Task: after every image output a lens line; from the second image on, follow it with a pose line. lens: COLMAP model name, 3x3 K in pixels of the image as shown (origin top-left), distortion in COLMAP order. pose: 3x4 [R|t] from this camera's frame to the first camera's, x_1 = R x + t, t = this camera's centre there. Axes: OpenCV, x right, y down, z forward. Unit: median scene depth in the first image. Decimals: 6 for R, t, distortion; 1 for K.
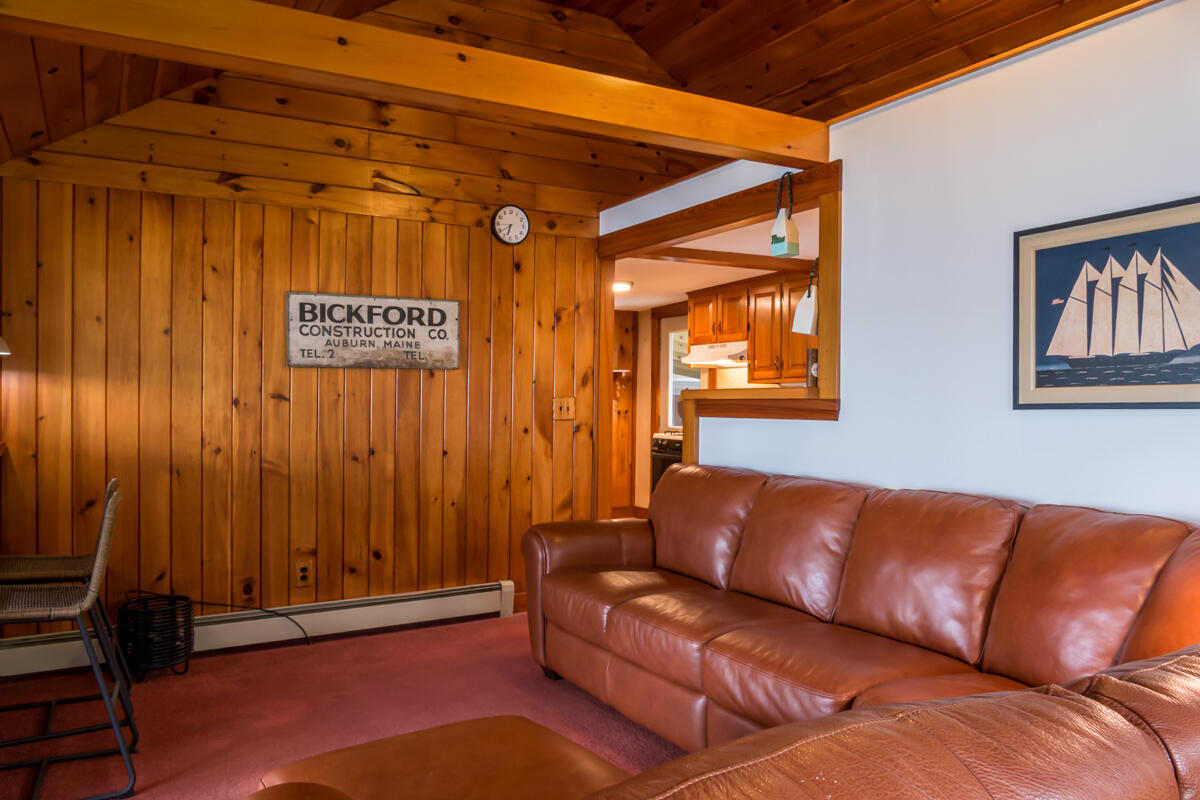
lens RADIAL K [[859.2, 0, 604.8], [0, 859.2, 400.5], [0, 0, 1]] dist [-0.014276, 0.000347]
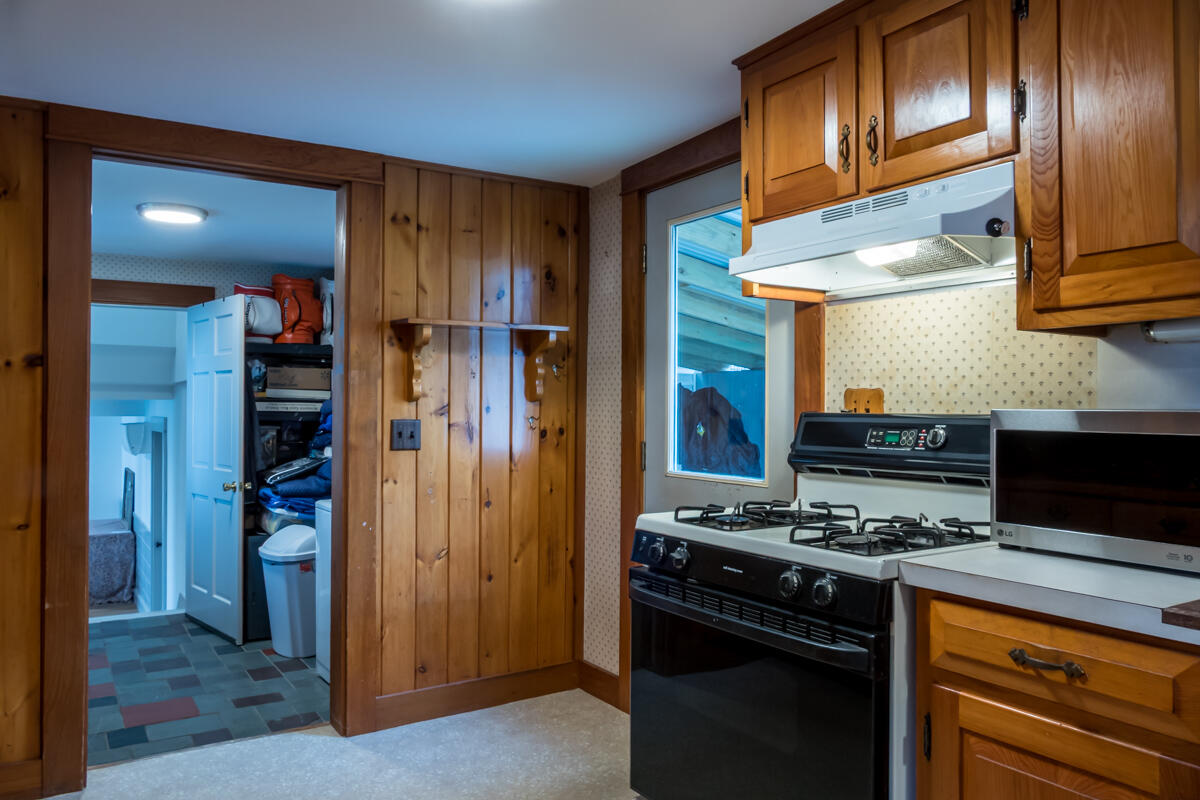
lens RADIAL K [[859.2, 0, 604.8], [0, 859.2, 400.5], [0, 0, 1]] dist [-0.014276, 0.000347]
pose [[0.999002, -0.003651, 0.044527, 0.028432], [0.003960, 0.999969, -0.006857, 0.001536], [-0.044500, 0.007026, 0.998985, 0.608307]]
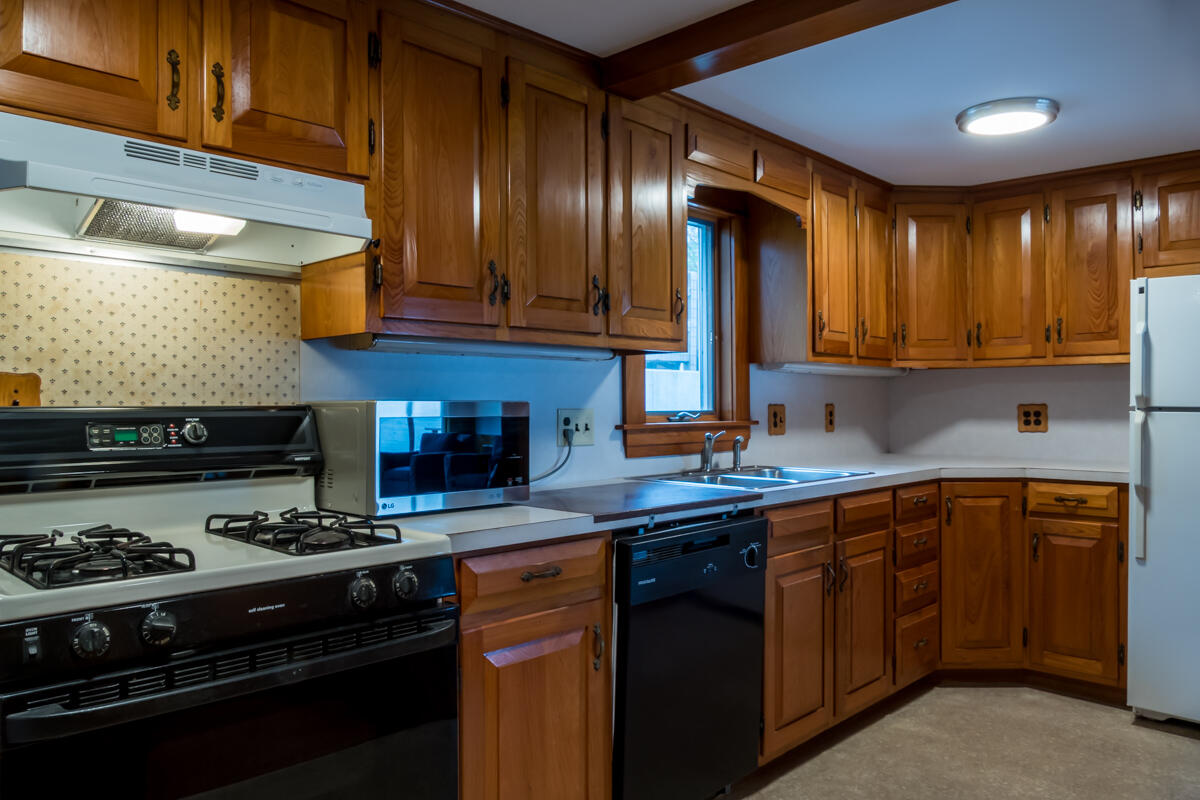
lens RADIAL K [[845.3, 0, 593.7], [0, 845.3, 396.2], [0, 0, 1]] dist [-0.016566, 0.000800]
pose [[-0.256387, 0.003160, 0.966569, -0.103146], [-0.000520, 0.999994, -0.003407, 0.002216], [-0.966574, -0.001376, -0.256384, 0.802802]]
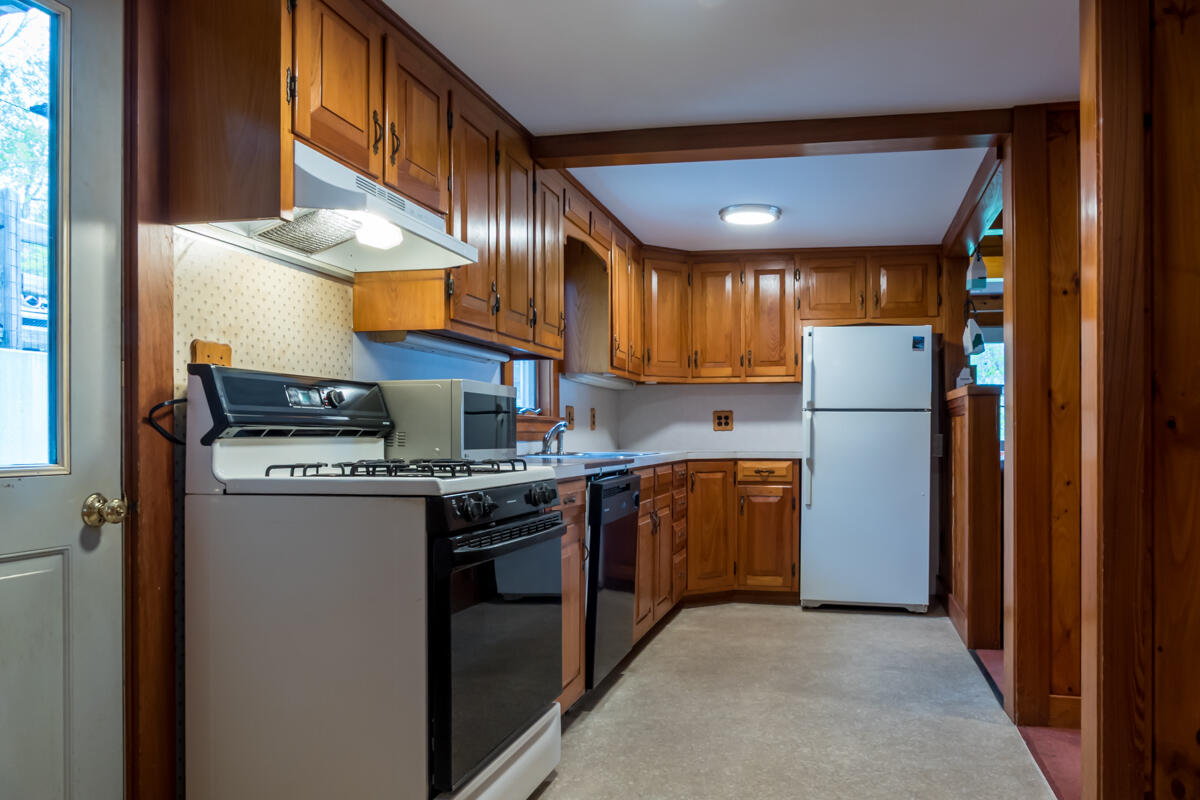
lens RADIAL K [[882.1, 0, 645.8], [0, 882.1, 436.2], [0, 0, 1]] dist [0.005302, 0.001620]
pose [[-0.728056, -0.008300, 0.685467, -0.142116], [-0.006370, 0.999965, 0.005342, 0.021262], [-0.685488, -0.000477, -0.728084, 0.988906]]
